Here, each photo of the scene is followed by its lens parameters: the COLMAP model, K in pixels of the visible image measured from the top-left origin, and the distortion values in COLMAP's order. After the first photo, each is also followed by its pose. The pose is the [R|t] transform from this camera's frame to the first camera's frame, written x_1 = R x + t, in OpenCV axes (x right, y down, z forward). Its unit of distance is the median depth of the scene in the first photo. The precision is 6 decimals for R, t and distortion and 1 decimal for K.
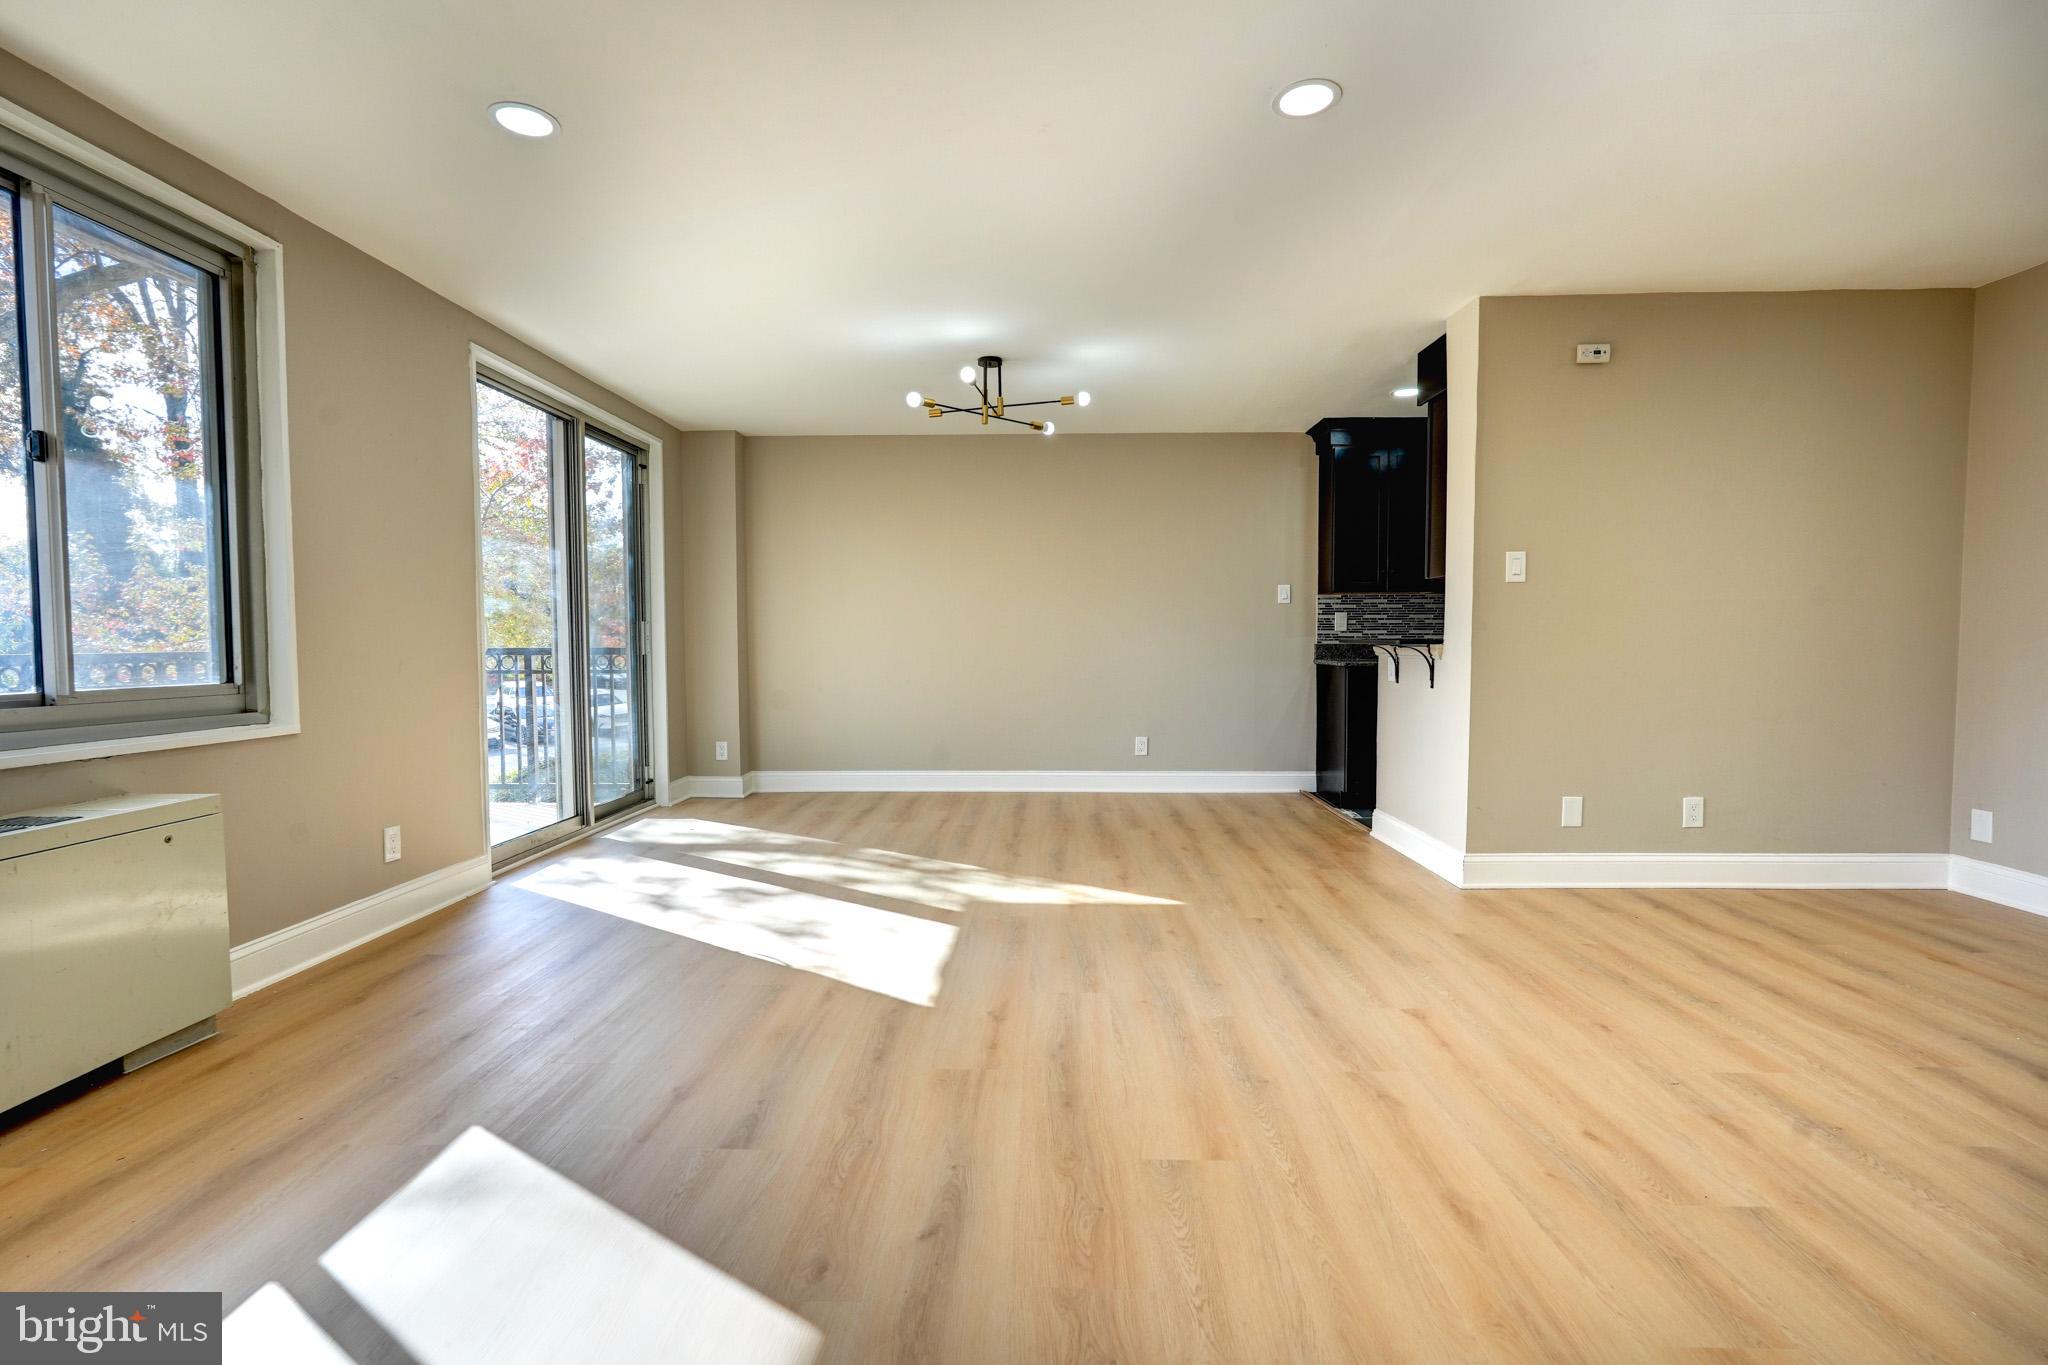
lens RADIAL K [[920.1, 0, 1024.0], [0, 920.1, 682.5], [0, 0, 1]] dist [-0.003858, 0.001028]
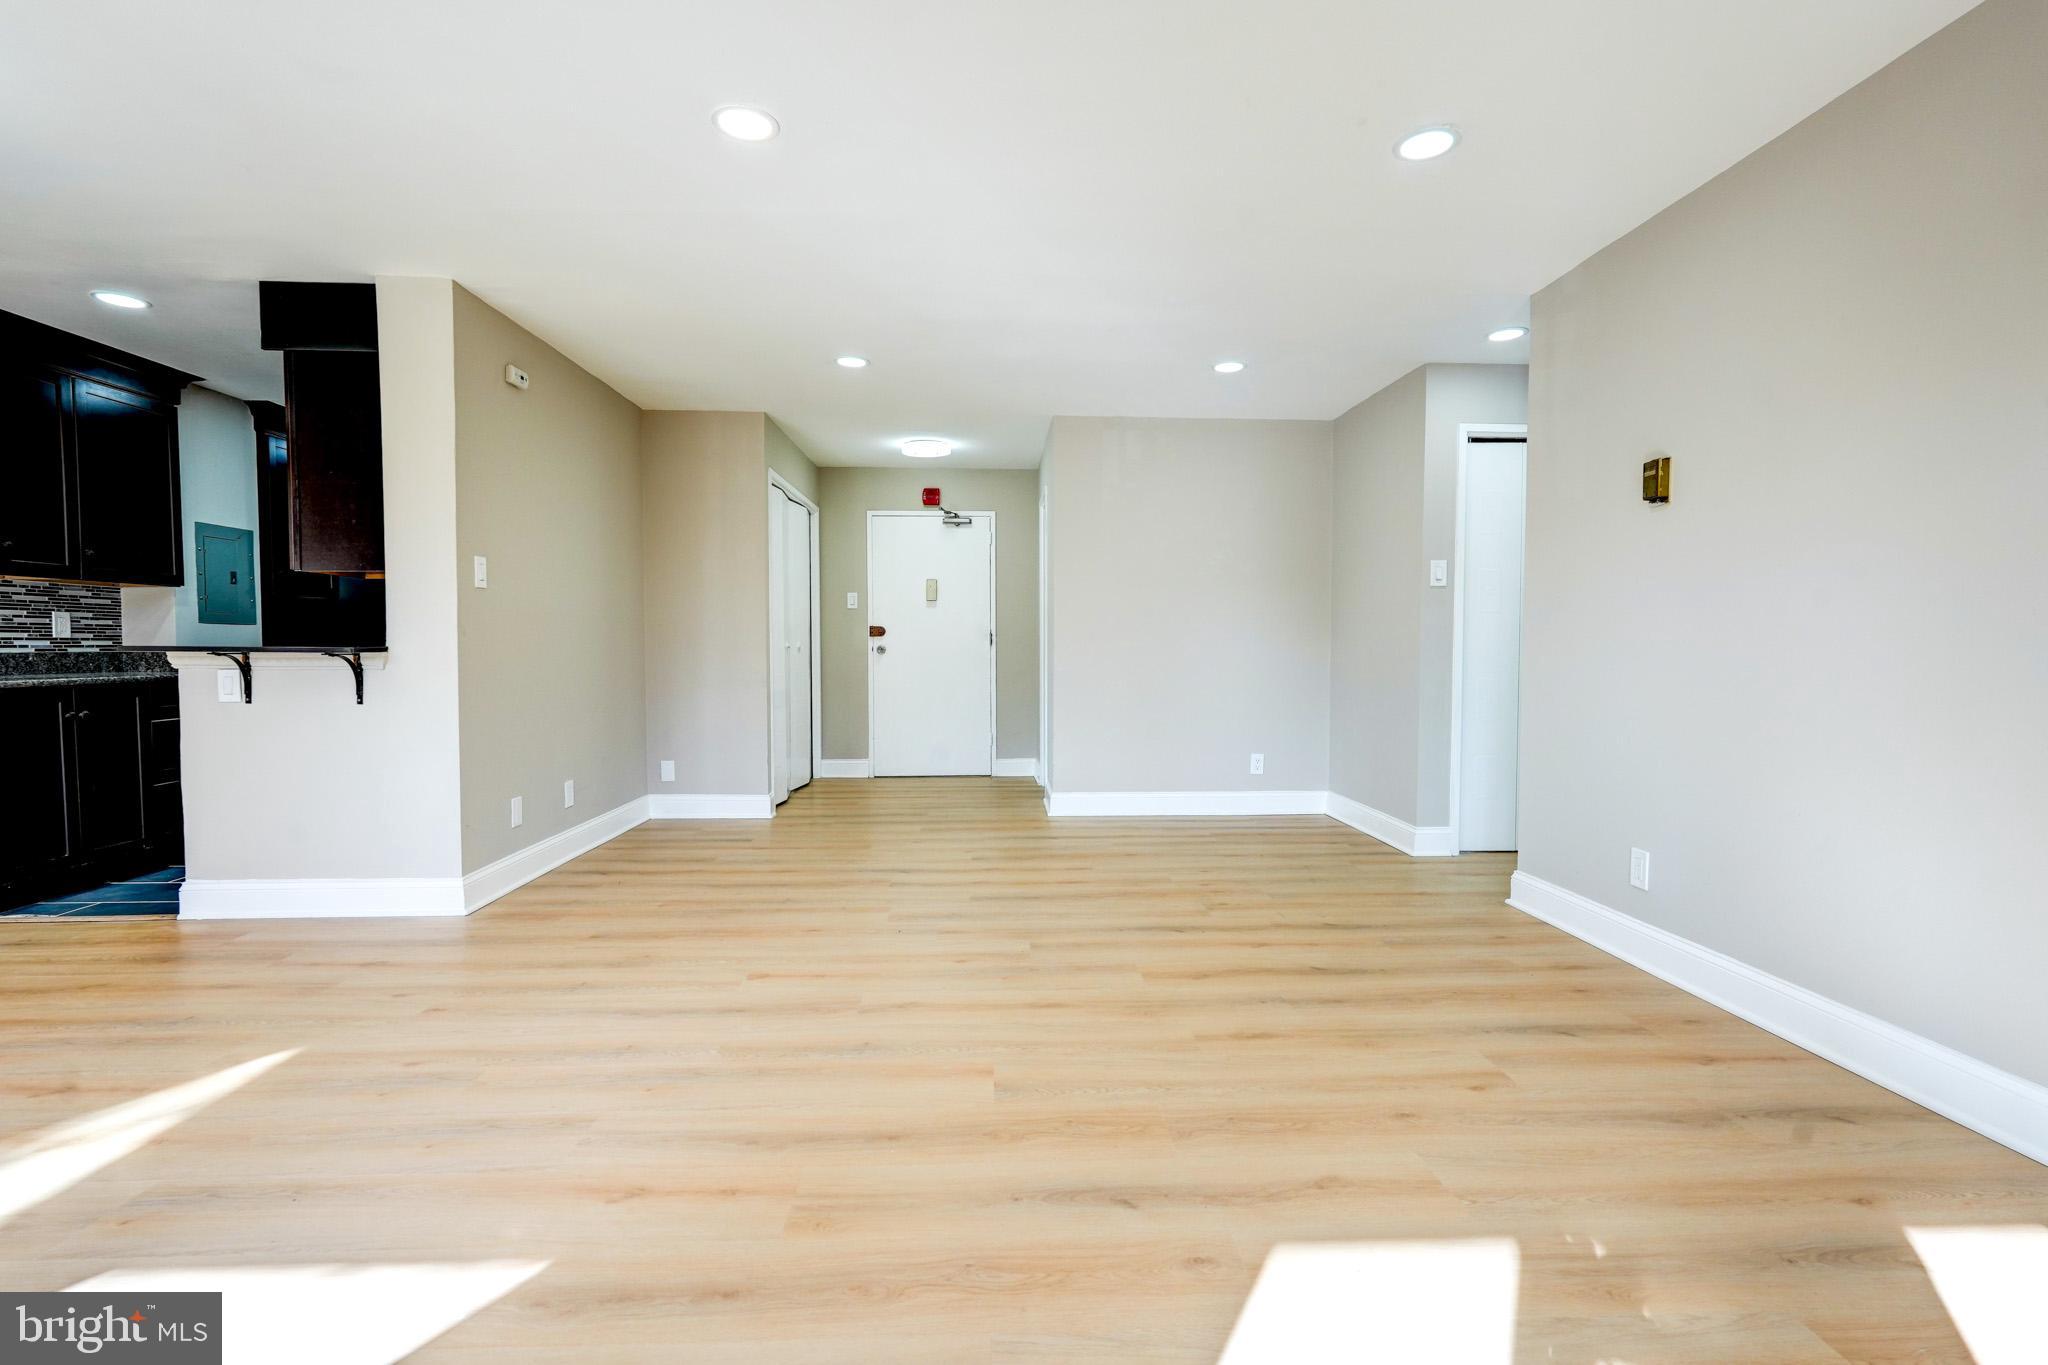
lens RADIAL K [[920.1, 0, 1024.0], [0, 920.1, 682.5], [0, 0, 1]] dist [-0.003858, 0.001028]
pose [[-0.069965, -0.035258, 0.996926, -0.631246], [0.043498, 0.998317, 0.038359, -0.027416], [-0.996601, 0.046048, -0.068313, 0.647126]]
